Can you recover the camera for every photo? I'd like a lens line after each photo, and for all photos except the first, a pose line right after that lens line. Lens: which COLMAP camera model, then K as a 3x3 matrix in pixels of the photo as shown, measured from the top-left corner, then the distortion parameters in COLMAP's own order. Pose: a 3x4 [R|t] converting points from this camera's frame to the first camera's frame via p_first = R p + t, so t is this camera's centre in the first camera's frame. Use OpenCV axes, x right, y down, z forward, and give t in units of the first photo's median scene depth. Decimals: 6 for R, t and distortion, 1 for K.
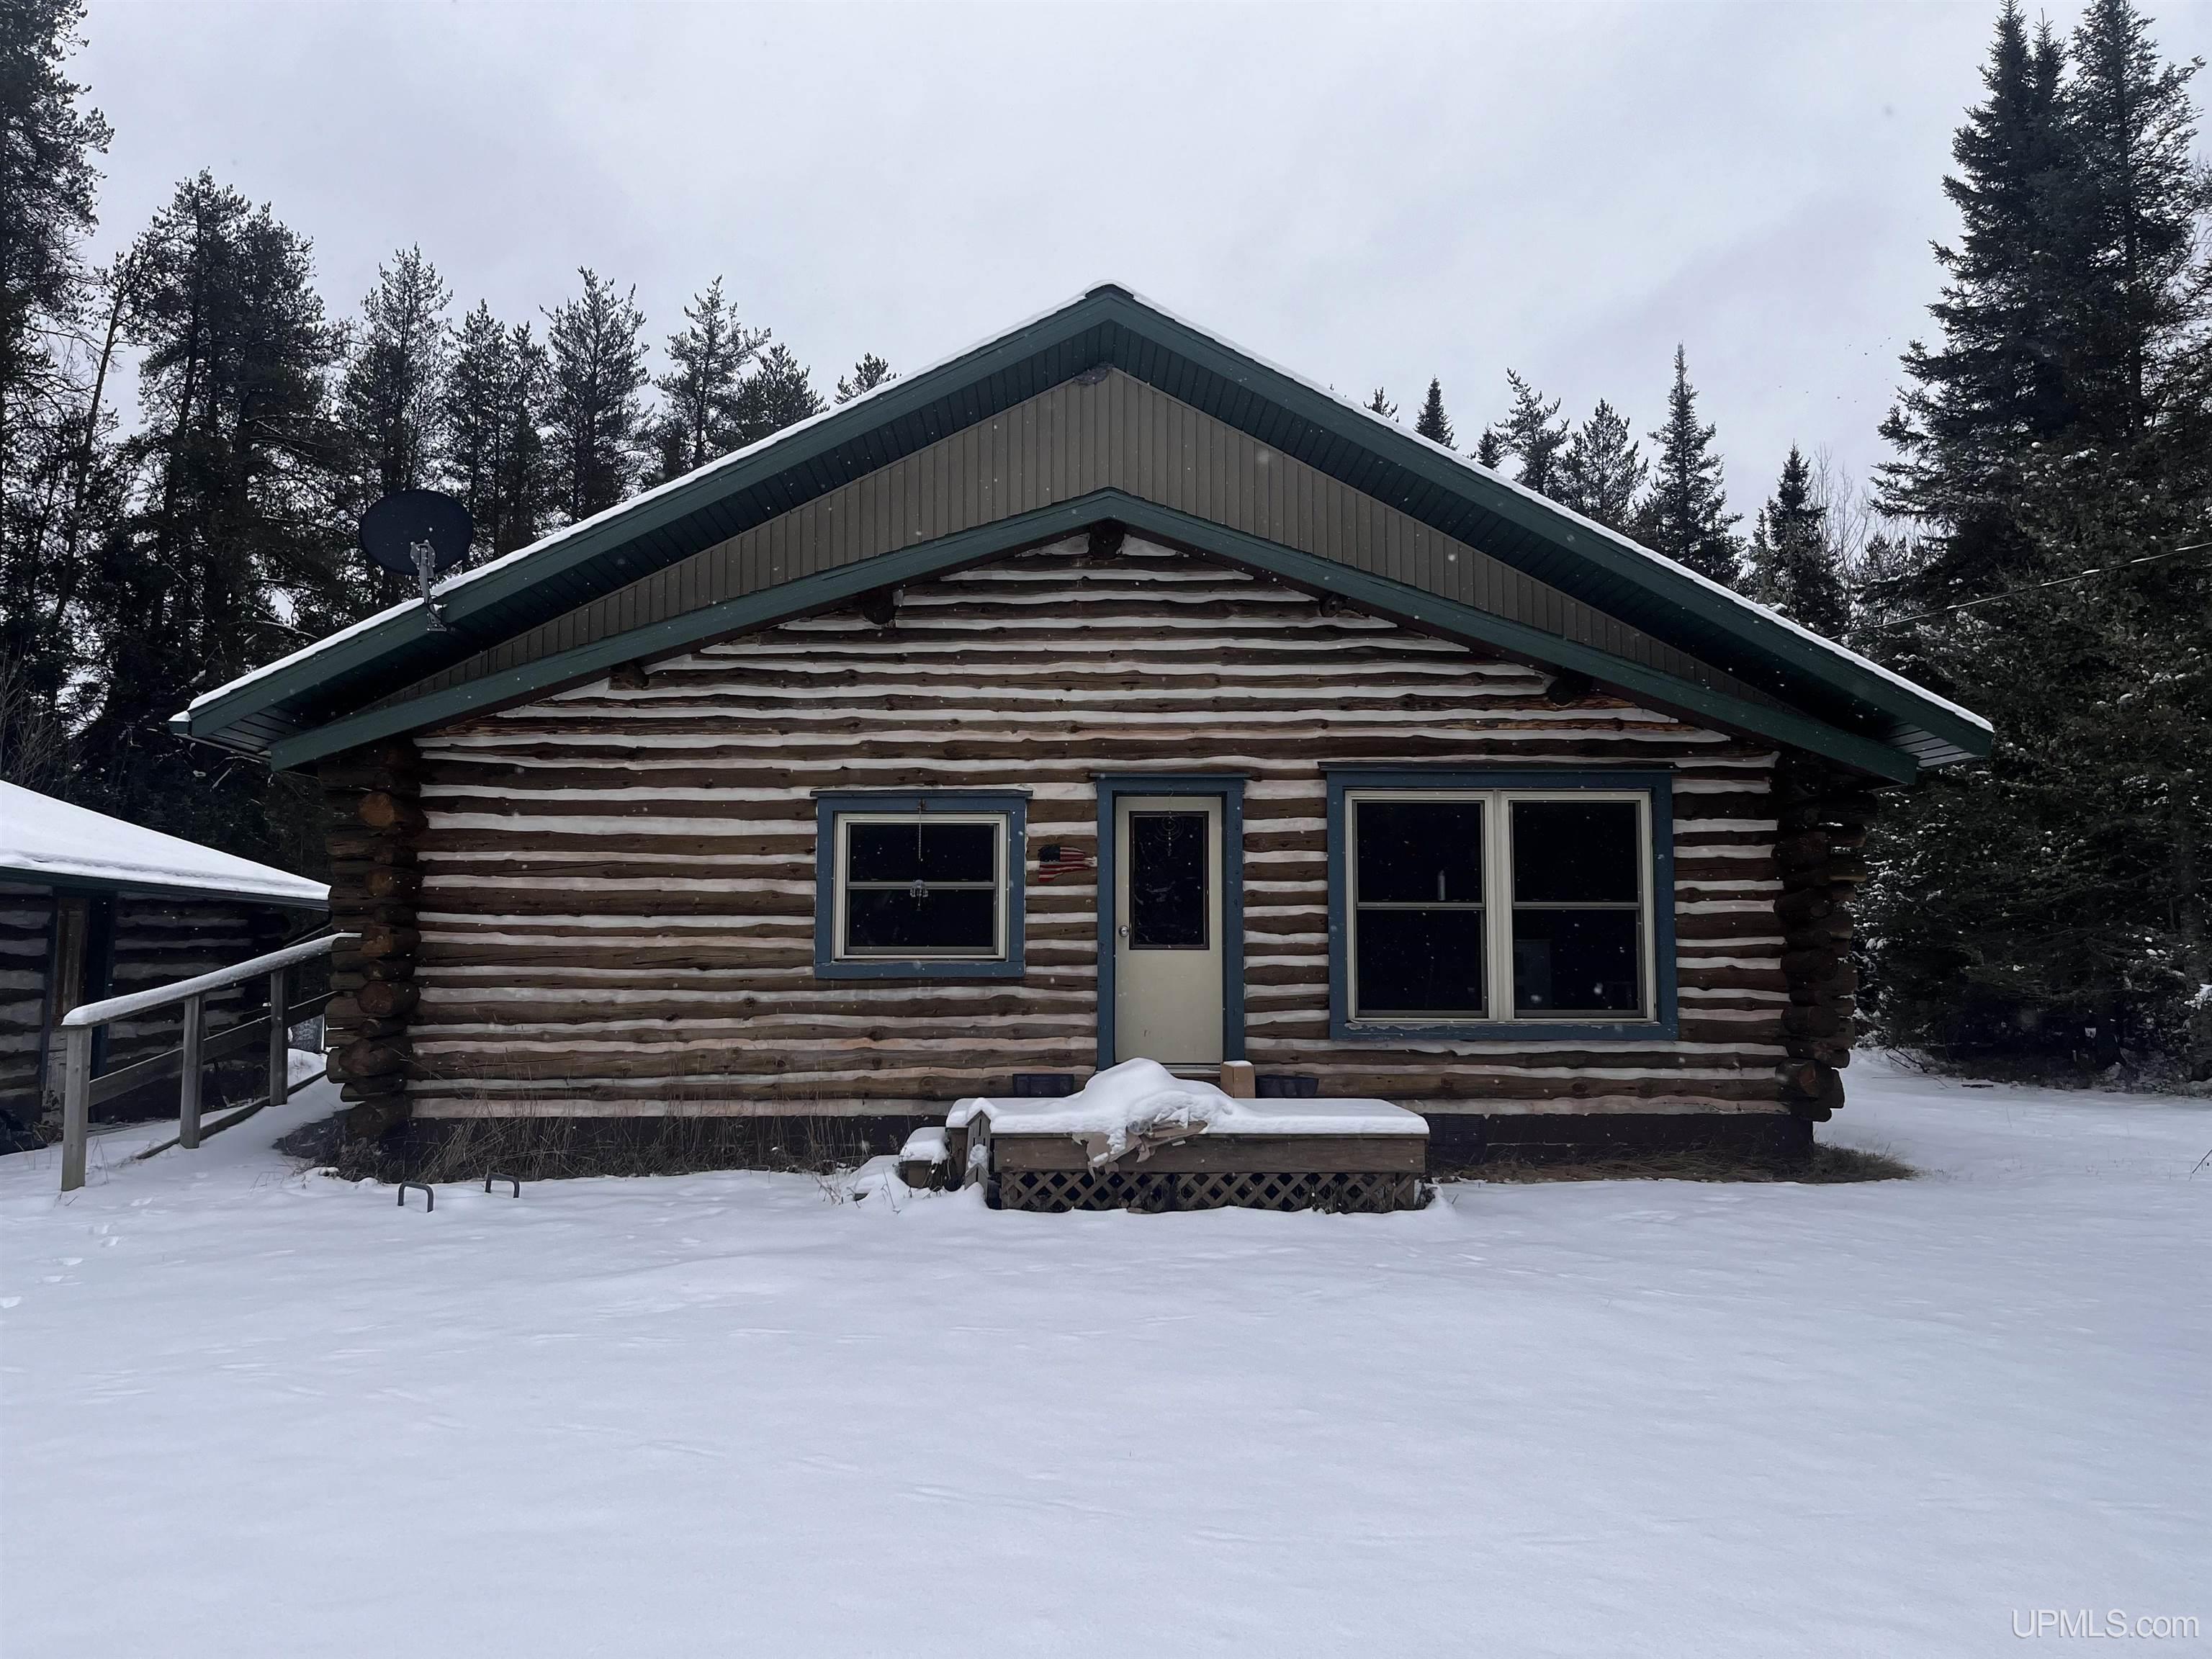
lens RADIAL K [[1671.6, 0, 1102.7], [0, 1671.6, 828.0], [0, 0, 1]] dist [0.078488, -0.001360]
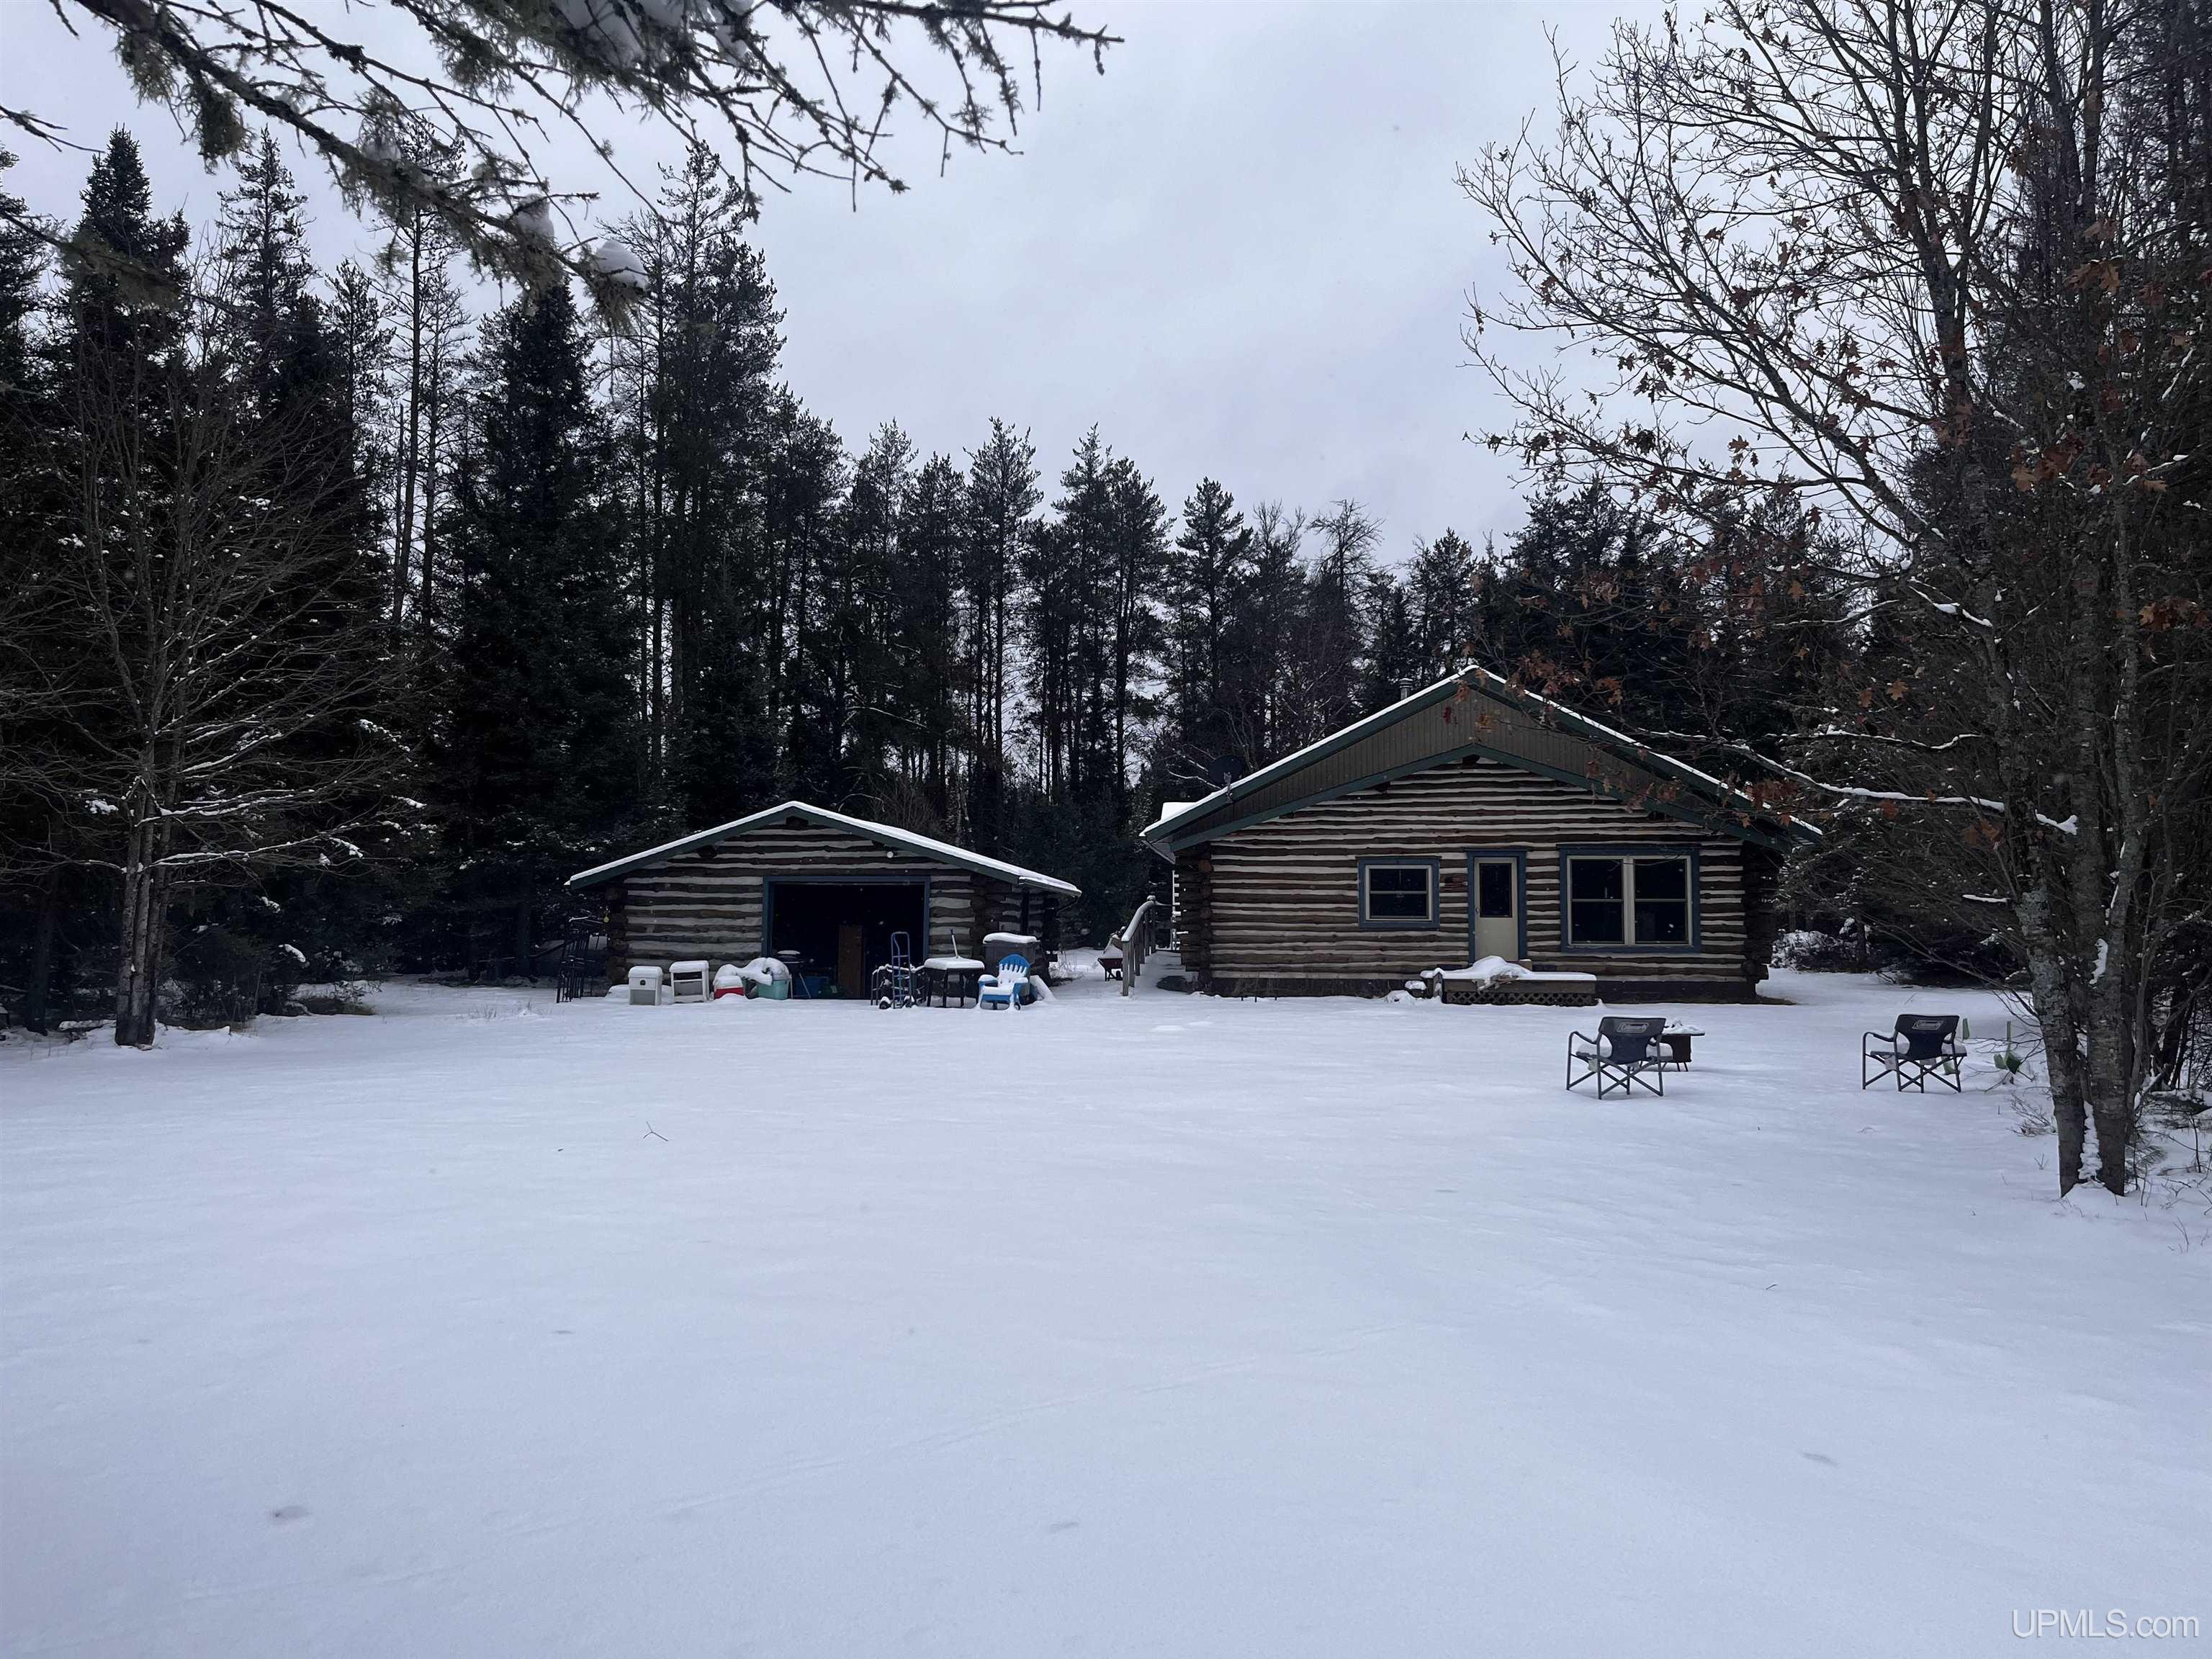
lens RADIAL K [[1671.6, 0, 1105.6], [0, 1671.6, 827.4], [0, 0, 1]] dist [0.078488, -0.001360]
pose [[0.992254, -0.005462, -0.124106, -0.236736], [0.008164, 0.999740, 0.021270, -0.126259], [0.123957, -0.022118, 0.992041, -1.646813]]
